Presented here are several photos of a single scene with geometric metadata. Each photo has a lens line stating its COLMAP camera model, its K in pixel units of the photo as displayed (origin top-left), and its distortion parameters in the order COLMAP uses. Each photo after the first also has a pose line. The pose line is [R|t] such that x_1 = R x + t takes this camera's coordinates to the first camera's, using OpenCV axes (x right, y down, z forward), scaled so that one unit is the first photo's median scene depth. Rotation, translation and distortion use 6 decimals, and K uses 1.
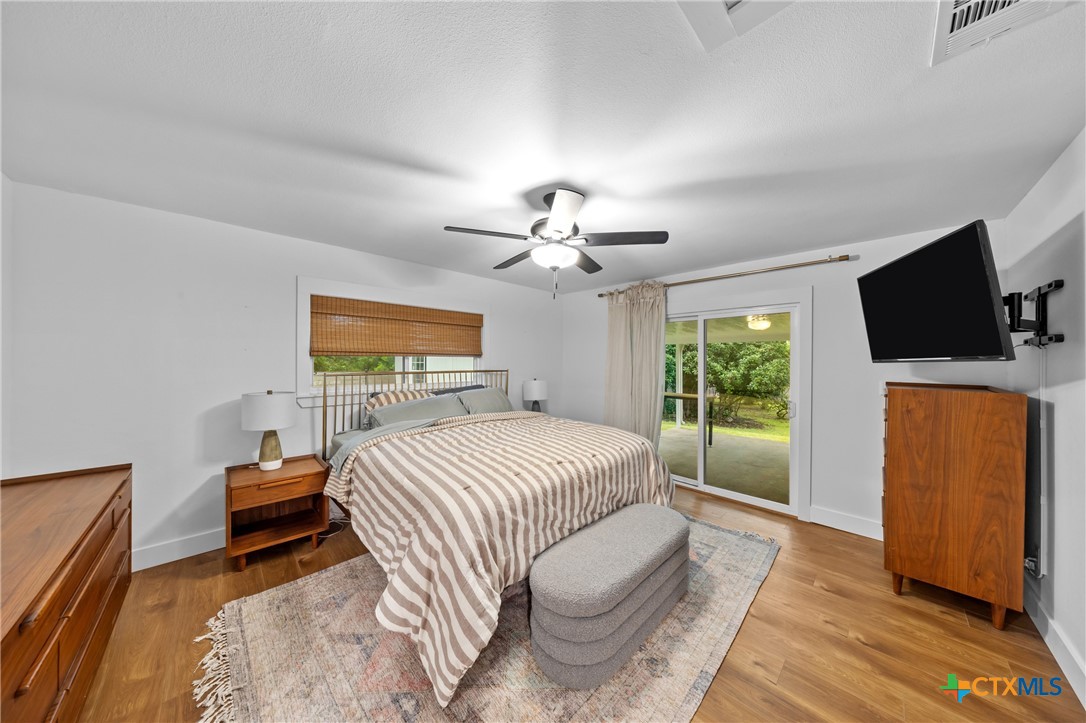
lens RADIAL K [[335.4, 0, 543.0], [0, 335.4, 361.5], [0, 0, 1]] dist [0.000351, -0.000030]
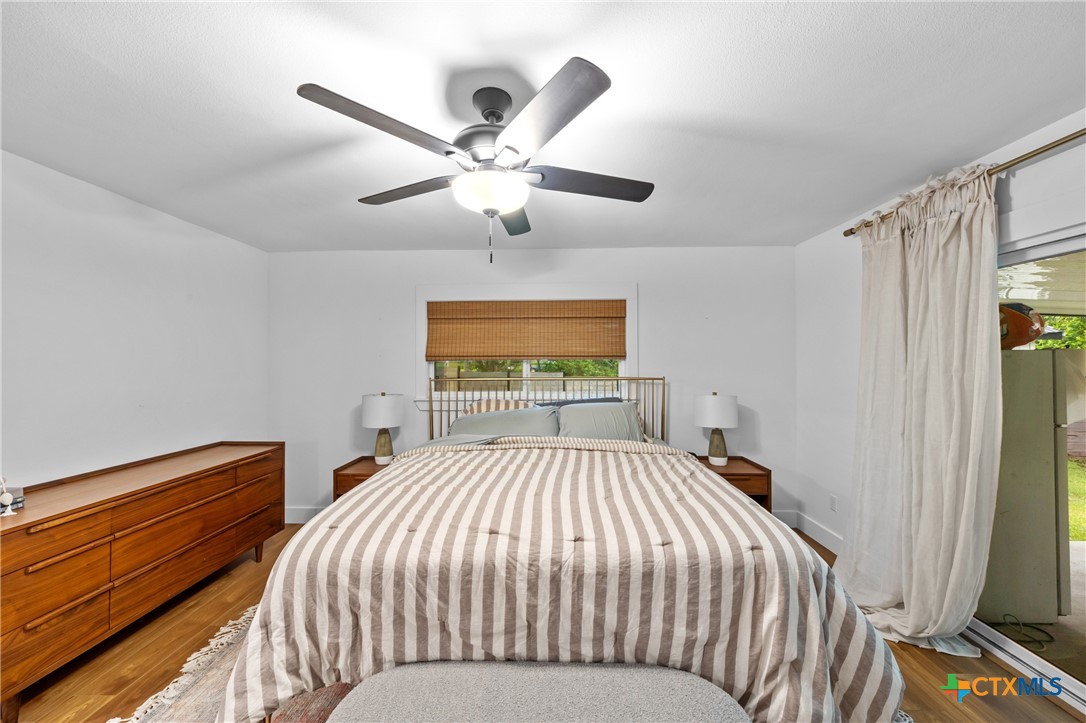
lens RADIAL K [[403.3, 0, 539.7], [0, 403.3, 358.6], [0, 0, 1]] dist [0.000758, -0.002846]
pose [[0.695109, -0.018368, -0.718669, 0.444459], [0.006093, 0.999788, -0.019660, 0.002958], [0.718878, 0.009287, 0.695074, 0.385735]]
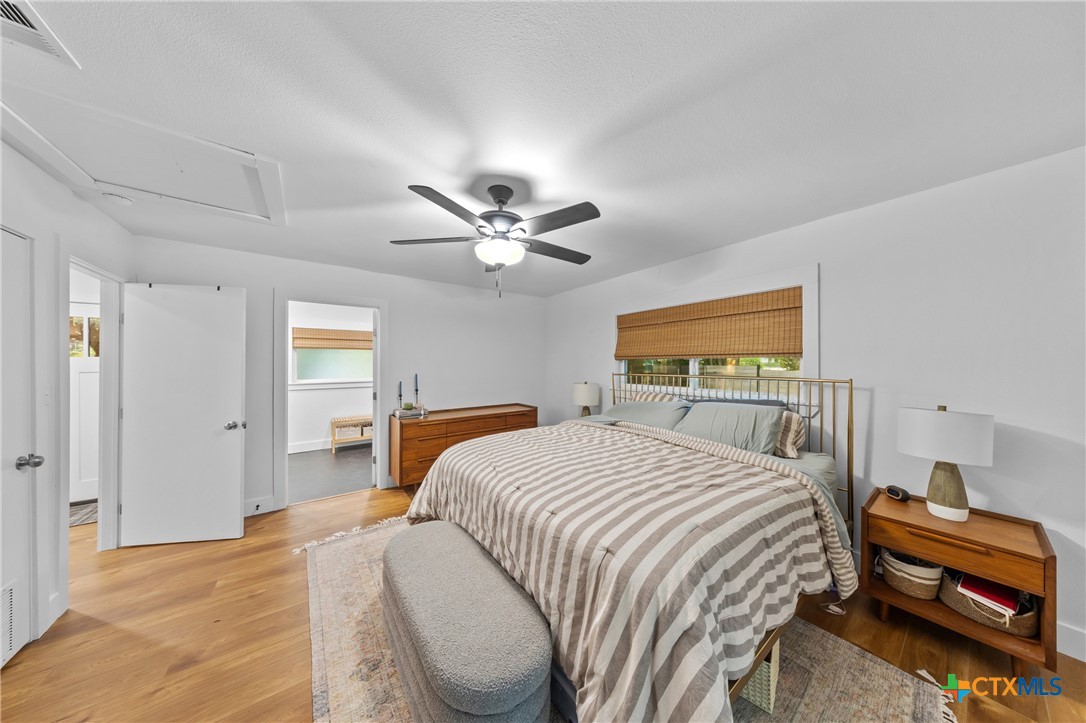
lens RADIAL K [[317.7, 0, 543.0], [0, 317.7, 361.5], [0, 0, 1]] dist [-0.011559, 0.002533]
pose [[-0.139590, -0.014753, -0.990100, 0.646923], [-0.003677, 0.999890, -0.014381, 0.009551], [0.990203, 0.001633, -0.139629, 0.884489]]
